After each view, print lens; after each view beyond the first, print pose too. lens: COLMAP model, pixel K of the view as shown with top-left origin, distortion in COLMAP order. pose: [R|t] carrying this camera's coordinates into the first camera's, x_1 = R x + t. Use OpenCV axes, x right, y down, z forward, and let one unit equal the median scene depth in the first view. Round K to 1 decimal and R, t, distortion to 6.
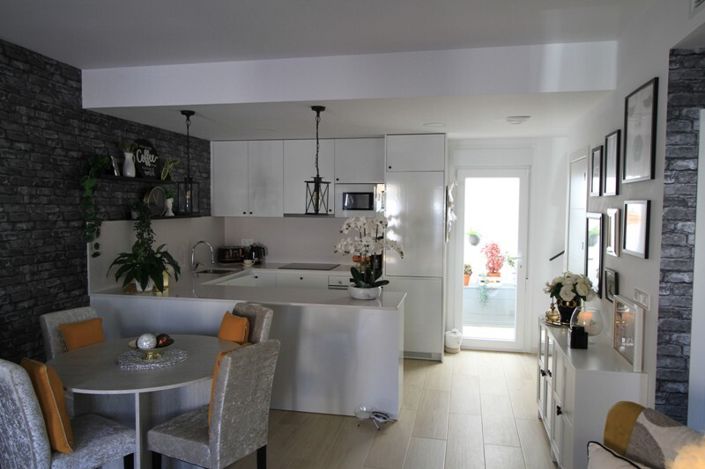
lens RADIAL K [[531.6, 0, 352.5], [0, 531.6, 234.5], [0, 0, 1]] dist [0.005084, 0.004905]
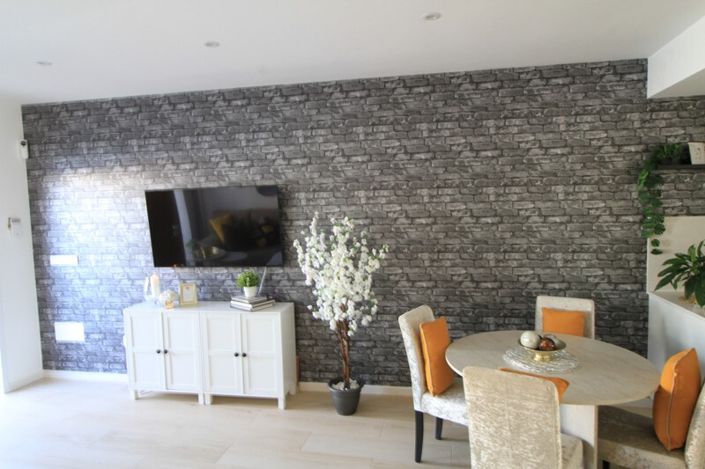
lens RADIAL K [[433.1, 0, 352.5], [0, 433.1, 234.5], [0, 0, 1]] dist [0.005369, 0.001963]
pose [[0.013129, 0.051258, -0.998599, 0.317594], [-0.034025, 0.998130, 0.050787, -0.015297], [0.999335, 0.033311, 0.014848, 0.521589]]
